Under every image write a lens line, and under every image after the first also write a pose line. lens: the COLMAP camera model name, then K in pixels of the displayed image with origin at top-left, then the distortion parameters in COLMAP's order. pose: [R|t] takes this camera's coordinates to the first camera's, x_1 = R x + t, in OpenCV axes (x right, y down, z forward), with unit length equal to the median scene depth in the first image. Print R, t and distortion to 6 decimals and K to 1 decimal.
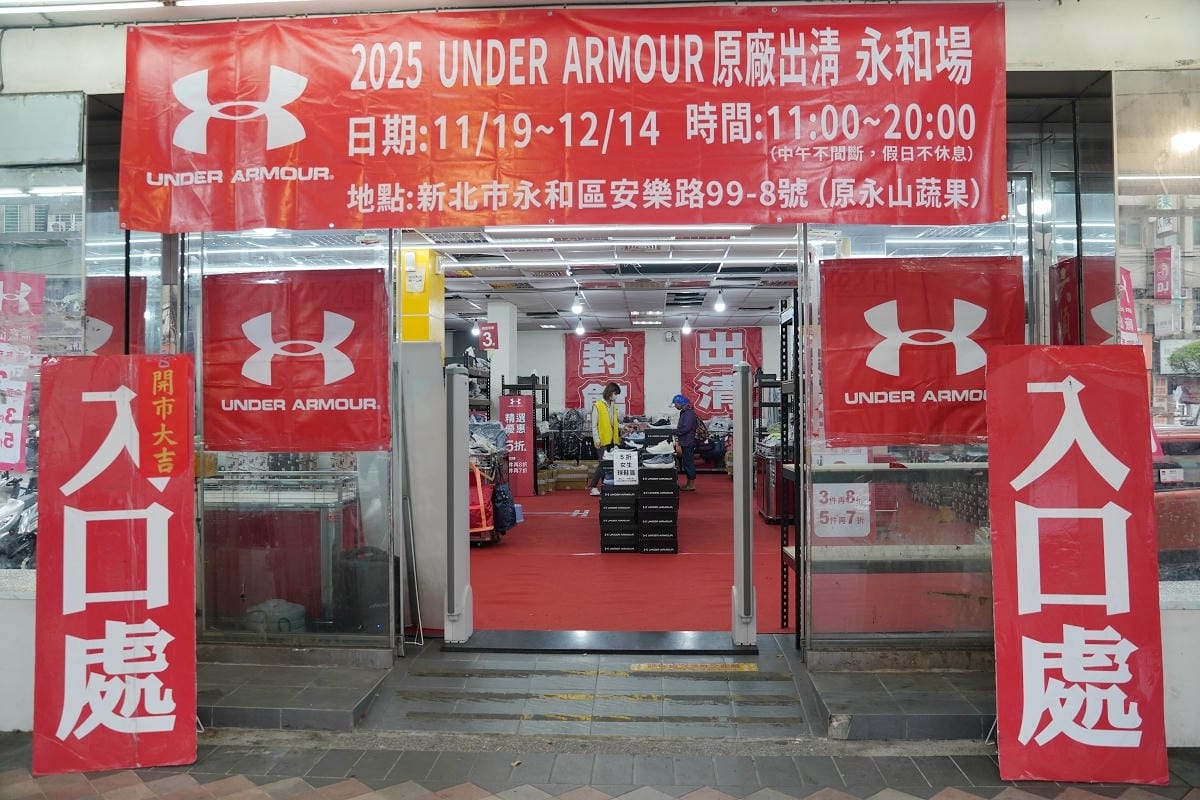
lens RADIAL K [[971.6, 0, 600.0], [0, 971.6, 400.0], [0, 0, 1]] dist [-0.133581, 0.121204]
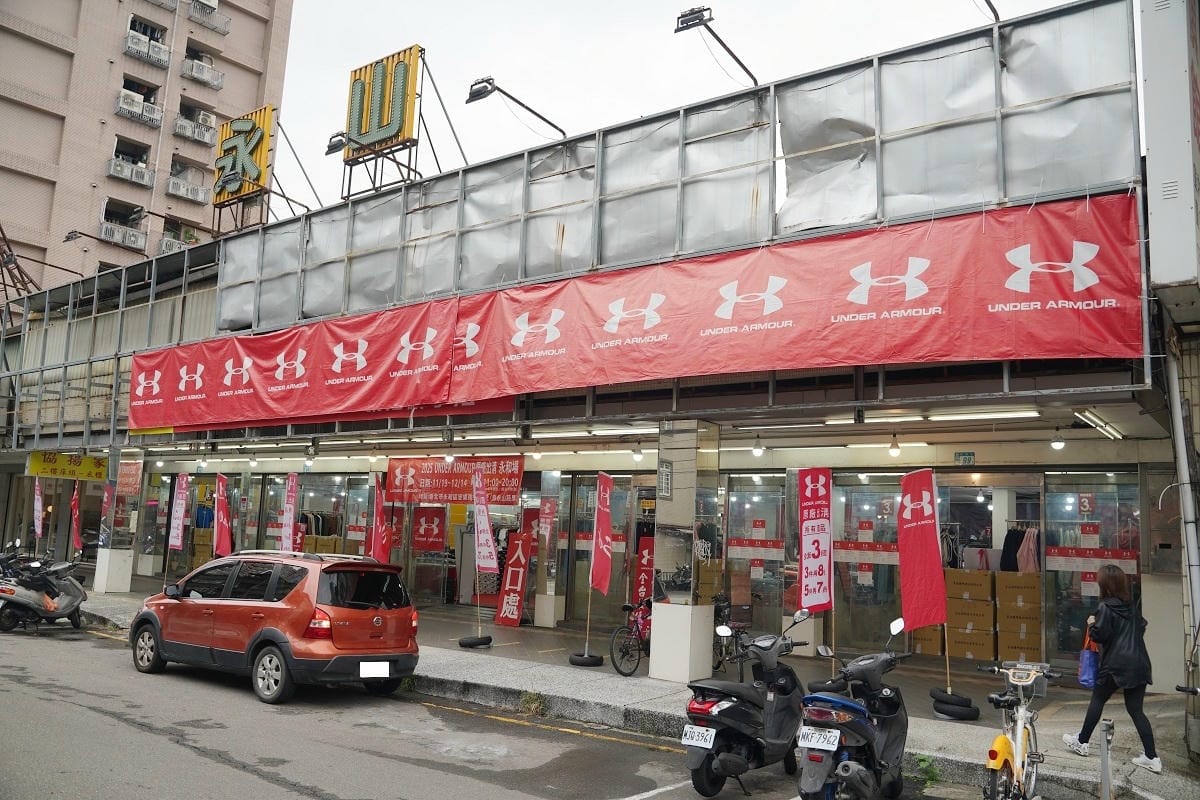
lens RADIAL K [[971.6, 0, 600.0], [0, 971.6, 400.0], [0, 0, 1]] dist [-0.133581, 0.121204]
pose [[0.834964, -0.040713, -0.548796, 3.245851], [-0.037136, 0.990818, -0.130004, -0.095718], [0.549050, 0.128929, 0.825786, -2.621466]]
